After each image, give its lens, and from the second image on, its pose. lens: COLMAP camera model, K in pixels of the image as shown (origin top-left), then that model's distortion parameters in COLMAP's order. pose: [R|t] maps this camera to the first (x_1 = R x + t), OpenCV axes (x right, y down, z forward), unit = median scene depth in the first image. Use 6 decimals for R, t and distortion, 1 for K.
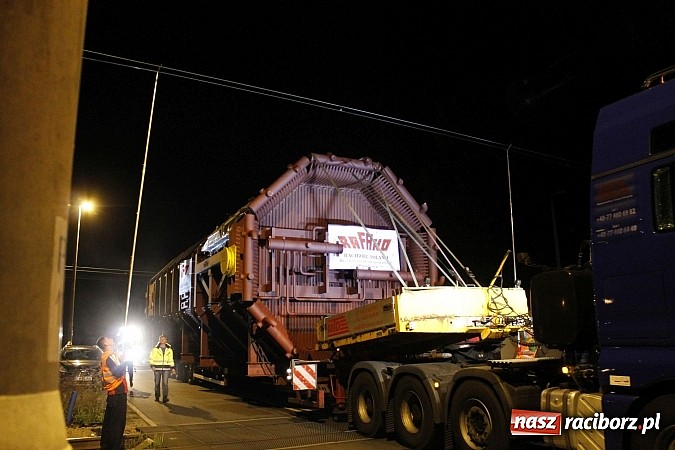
lens RADIAL K [[626.6, 0, 336.7], [0, 626.6, 227.2], [0, 0, 1]] dist [-0.056049, -0.006728]
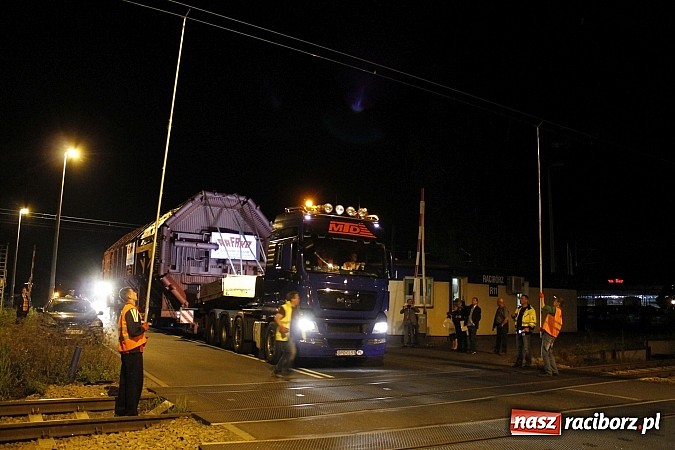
lens RADIAL K [[626.6, 0, 336.7], [0, 626.6, 227.2], [0, 0, 1]] dist [-0.056049, -0.006728]
pose [[0.997801, 0.046056, 0.047662, 0.253513], [-0.048785, 0.997137, 0.057769, -0.137988], [-0.044865, -0.059967, 0.997192, -0.757699]]
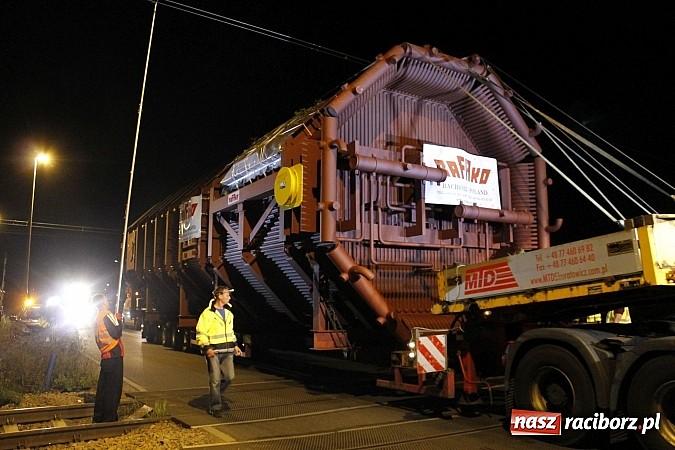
lens RADIAL K [[608.2, 0, 357.1], [0, 608.2, 222.1], [0, 0, 1]] dist [-0.085136, 0.014128]
pose [[0.991345, 0.024446, 0.128988, -0.183366], [-0.030562, 0.998490, 0.045652, 0.059543], [-0.127678, -0.049199, 0.990595, 0.311011]]
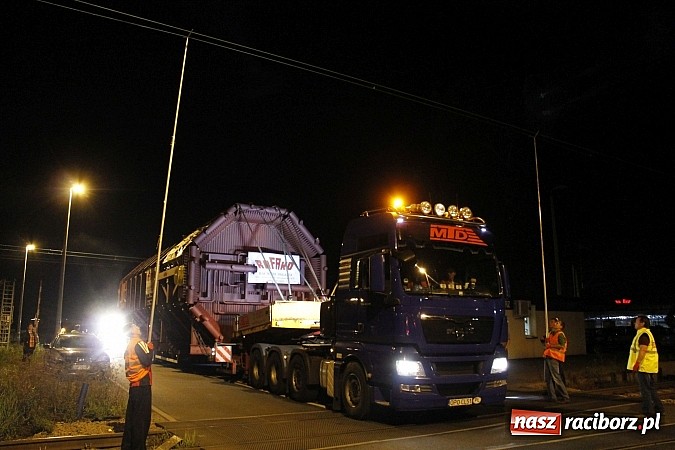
lens RADIAL K [[626.6, 0, 336.7], [0, 626.6, 227.2], [0, 0, 1]] dist [-0.056049, -0.006728]
pose [[0.998968, 0.025715, 0.037441, 0.139060], [-0.026165, 0.999591, 0.011584, -0.086538], [-0.037127, -0.012551, 0.999232, -0.477664]]
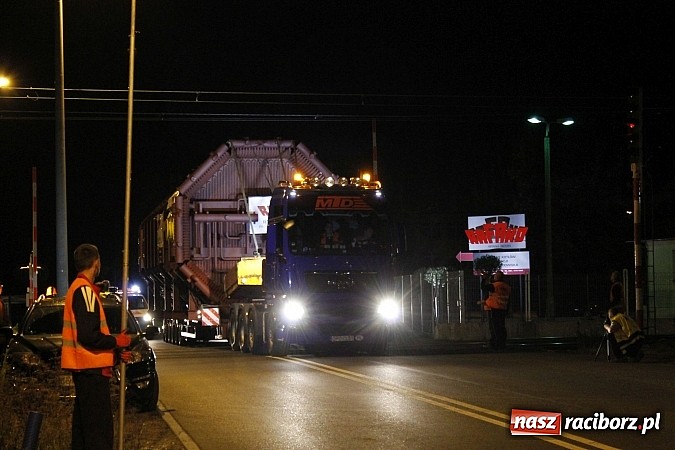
lens RADIAL K [[1989.2, 0, 337.9], [0, 1989.2, 225.5], [0, 0, 1]] dist [1.716431, 0.058409]
pose [[0.972723, -0.021992, -0.230924, 1.069110], [0.053690, 0.989808, 0.131898, -0.460301], [0.225670, -0.140699, 0.963990, -2.753018]]
